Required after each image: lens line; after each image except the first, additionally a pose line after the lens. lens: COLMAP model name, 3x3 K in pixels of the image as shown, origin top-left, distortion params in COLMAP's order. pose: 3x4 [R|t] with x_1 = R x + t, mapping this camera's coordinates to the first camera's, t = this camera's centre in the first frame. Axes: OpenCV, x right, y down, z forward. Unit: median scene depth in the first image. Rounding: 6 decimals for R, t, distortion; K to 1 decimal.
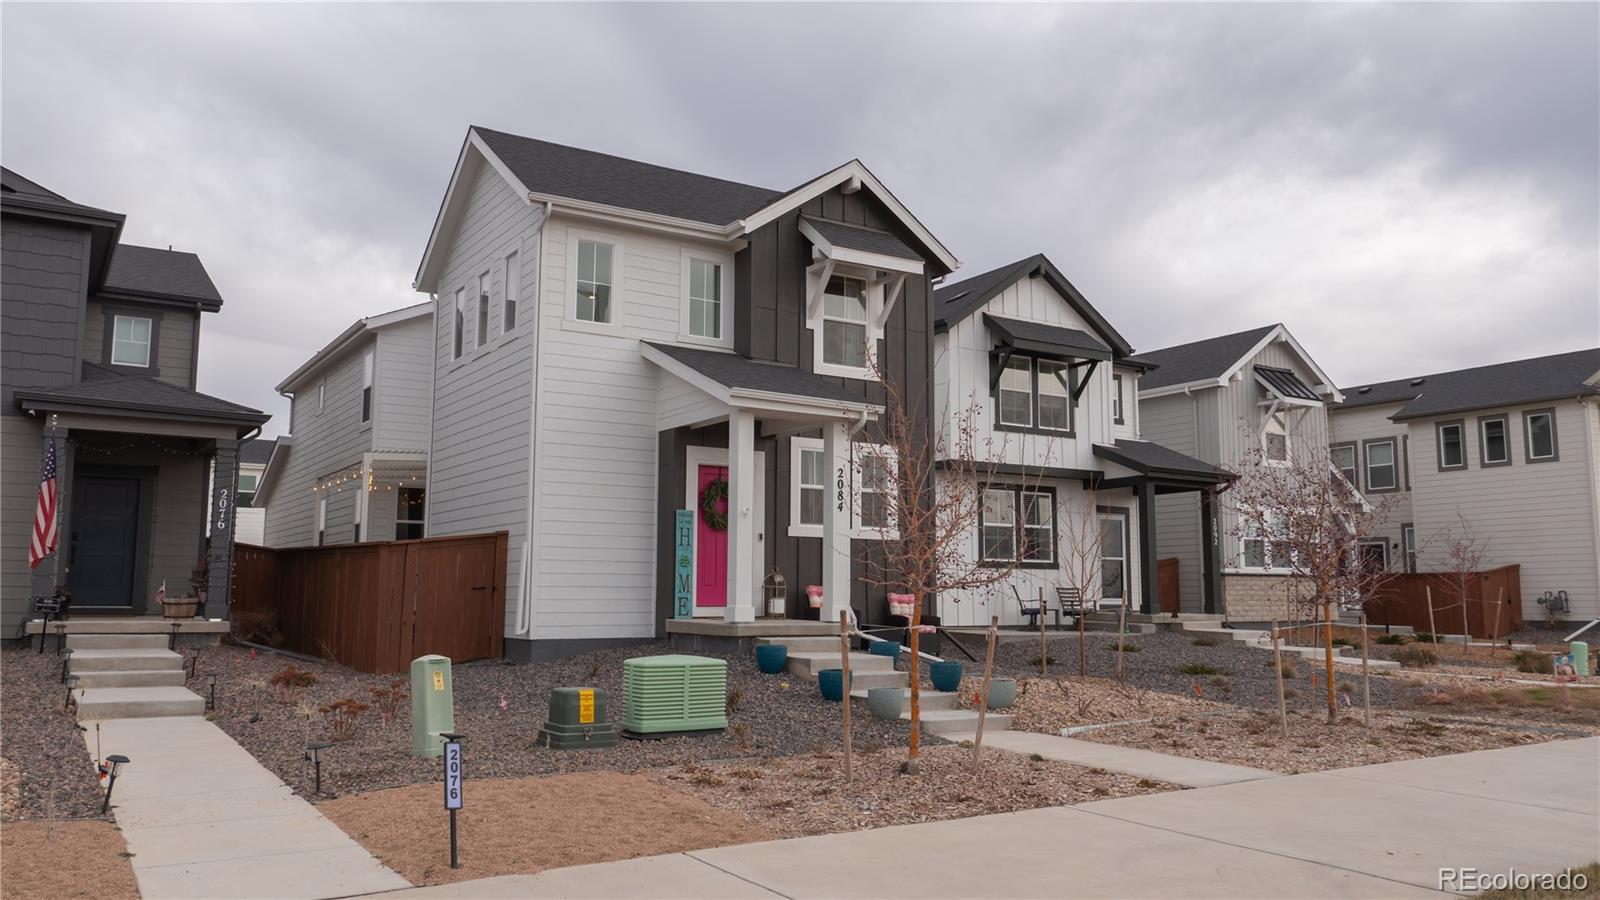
lens RADIAL K [[1234.0, 0, 798.5], [0, 1234.0, 439.5], [0, 0, 1]] dist [0.000092, -0.003752]
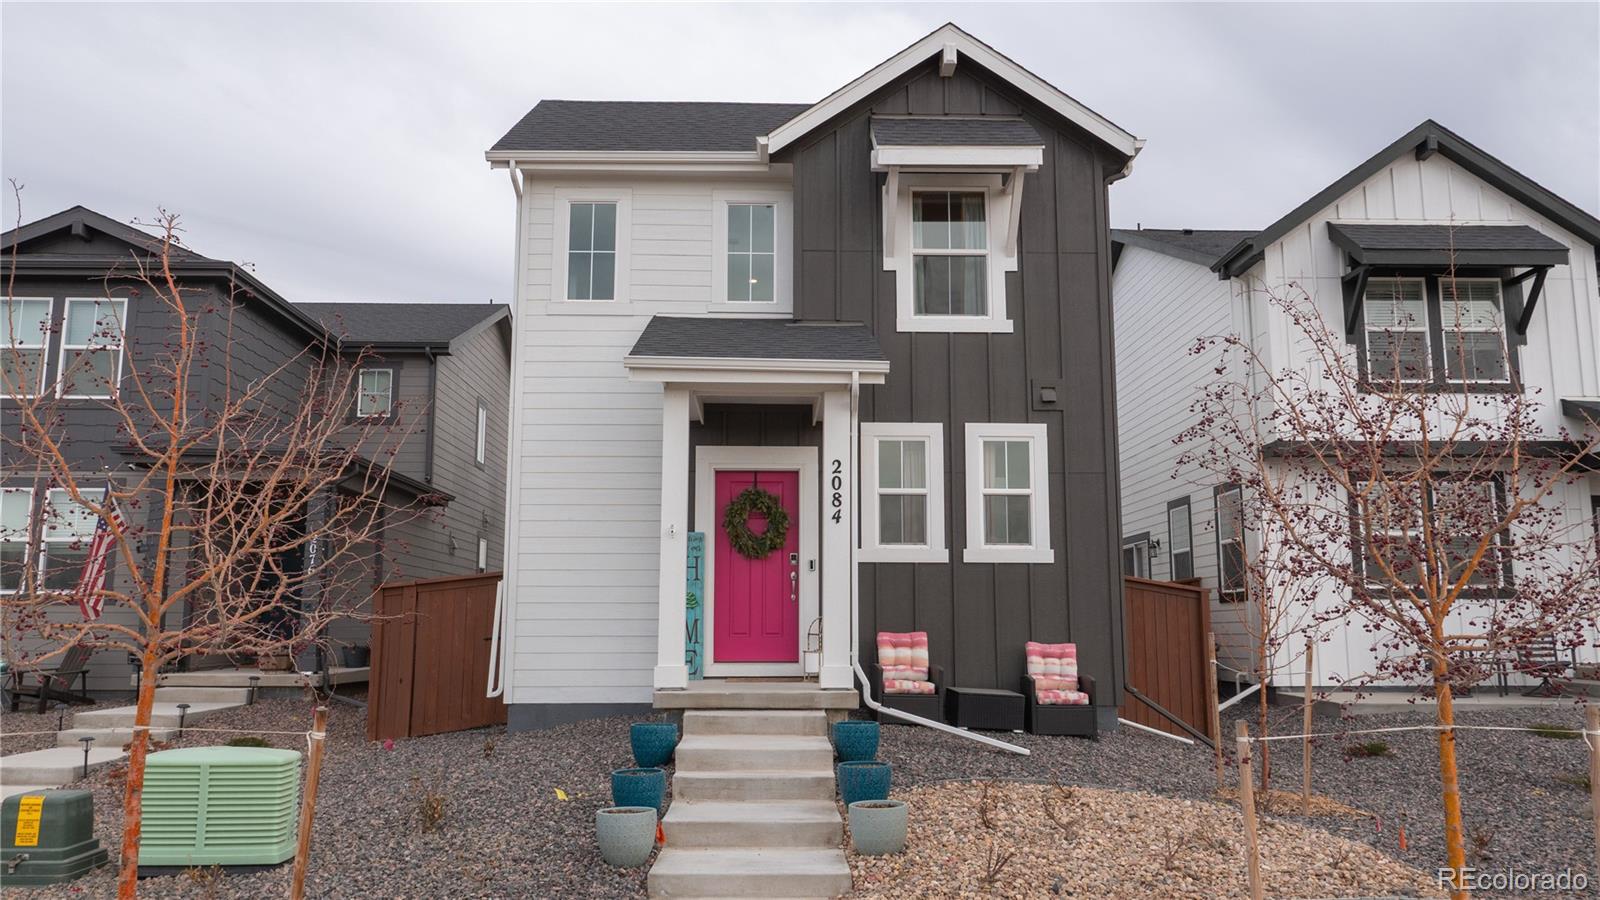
lens RADIAL K [[1234.0, 0, 792.9], [0, 1234.0, 445.9], [0, 0, 1]] dist [0.000092, -0.003752]
pose [[0.854087, -0.083616, -0.513365, 0.312437], [0.070825, 0.996497, -0.044476, 0.038370], [0.515285, 0.001627, 0.857017, 0.352723]]
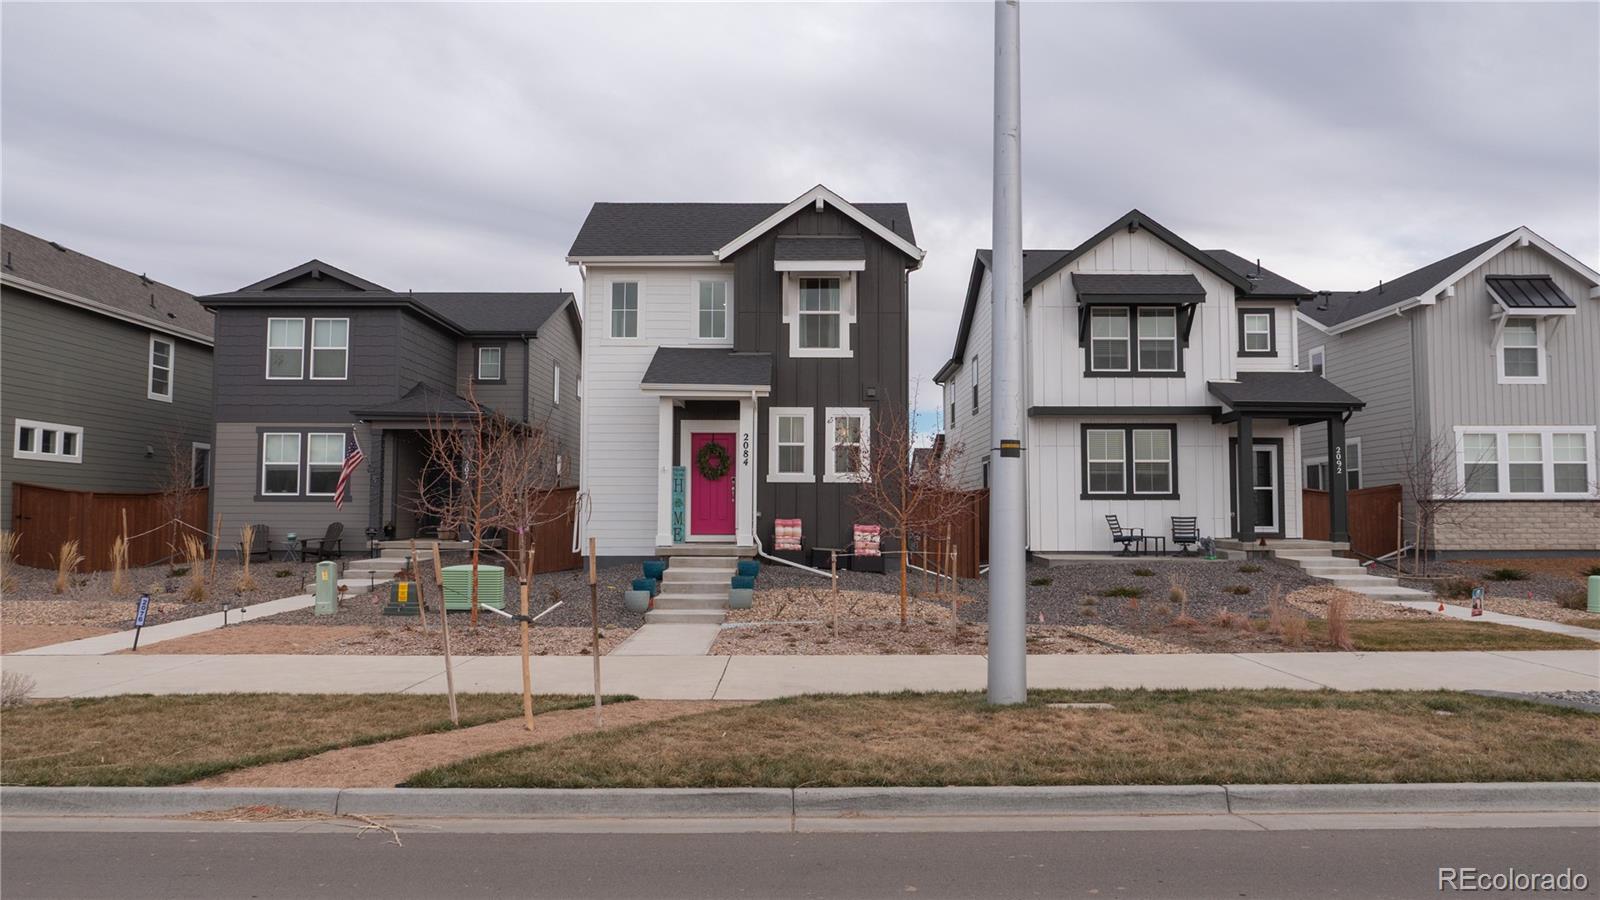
lens RADIAL K [[1155.0, 0, 796.7], [0, 1155.0, 448.7], [0, 0, 1]] dist [-0.014684, 0.003821]
pose [[0.838962, -0.035882, -0.543006, 0.663208], [0.071256, 0.996476, 0.044246, -0.010422], [0.539505, -0.075813, 0.838562, -0.028209]]
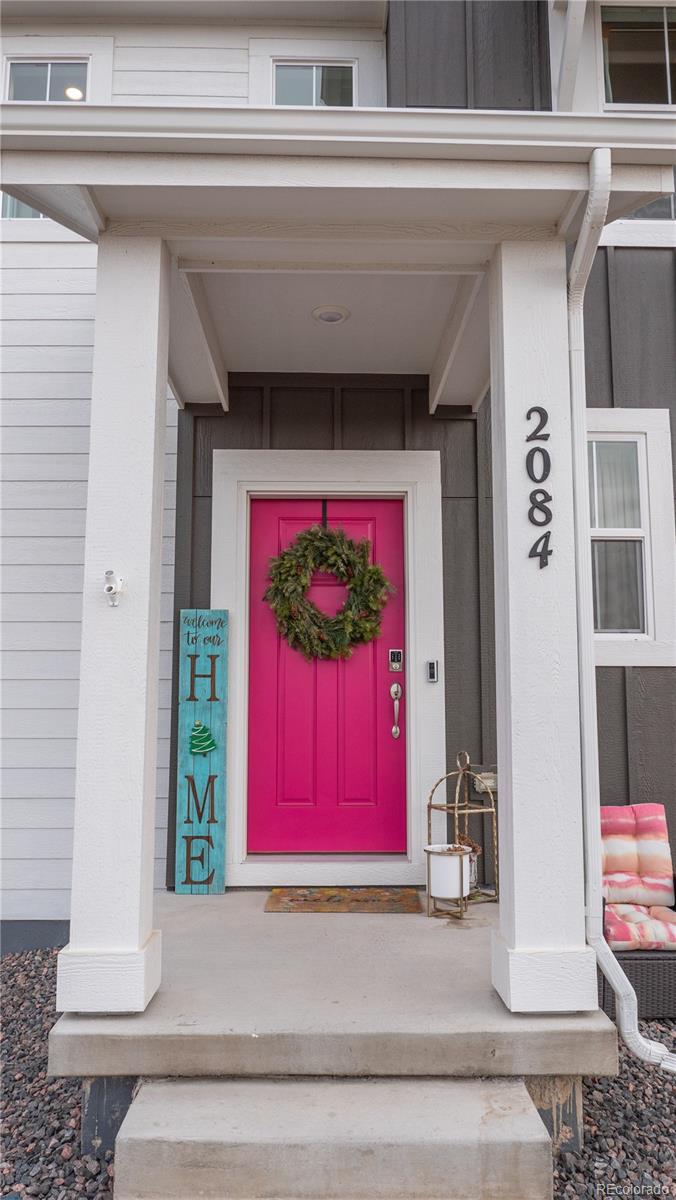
lens RADIAL K [[866.2, 0, 334.2], [0, 866.2, 605.1], [0, 0, 1]] dist [-0.014684, 0.003821]
pose [[0.848725, -0.069454, -0.524253, 0.078917], [0.072731, 0.997248, -0.014370, 0.056384], [0.523808, -0.025933, 0.851441, 0.707751]]
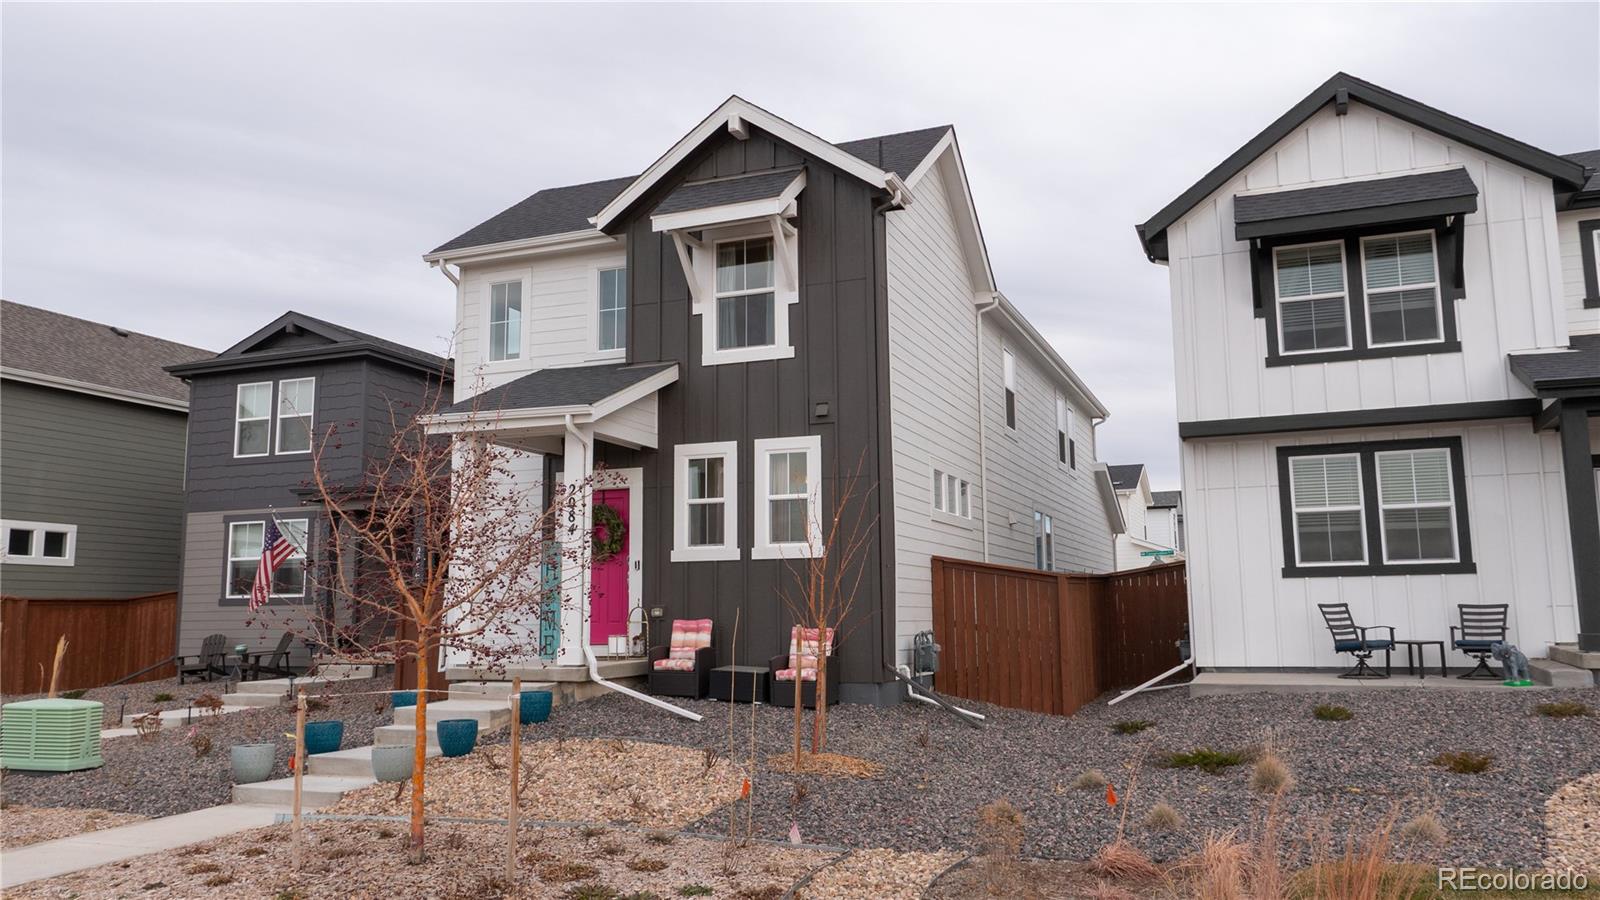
lens RADIAL K [[1234.0, 0, 794.4], [0, 1234.0, 448.6], [0, 0, 1]] dist [0.000092, -0.003752]
pose [[0.581371, -0.123297, -0.804242, 0.700238], [0.118938, 0.990712, -0.065907, 0.063559], [0.804899, -0.057338, 0.590636, 0.538180]]
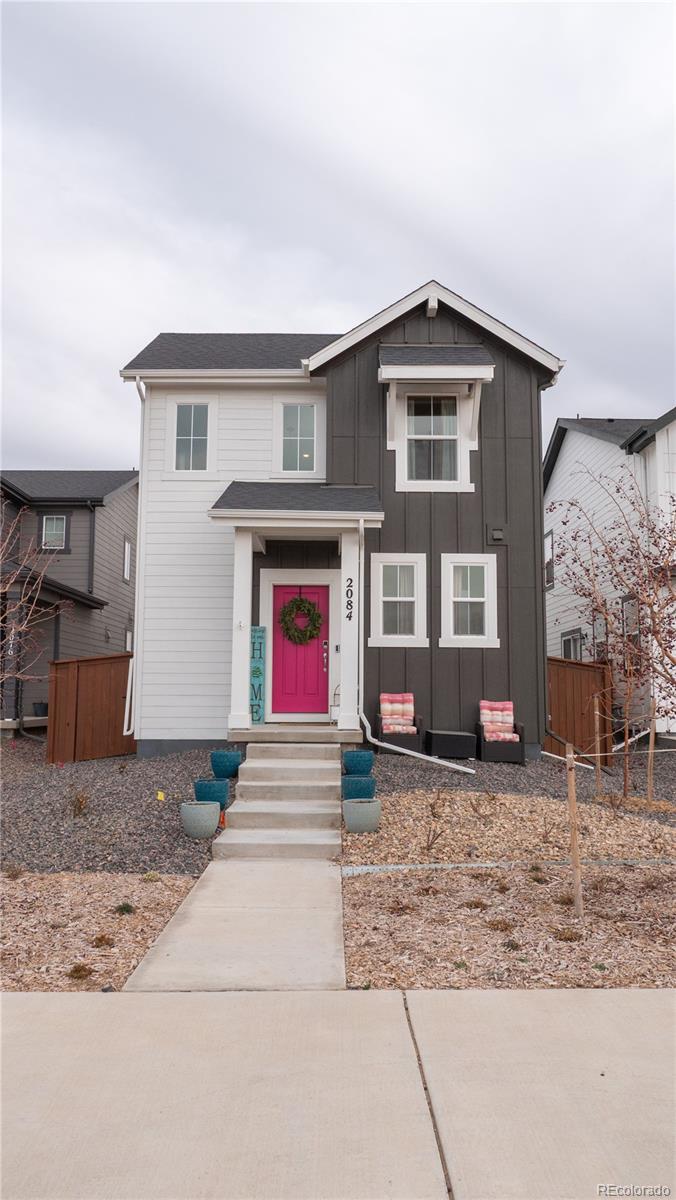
lens RADIAL K [[866.2, 0, 330.8], [0, 866.2, 603.3], [0, 0, 1]] dist [-0.014684, 0.003821]
pose [[0.839948, -0.060458, -0.539288, 0.349414], [0.068720, 0.997624, -0.004810, 0.040081], [0.538298, -0.033019, 0.842107, 0.337748]]
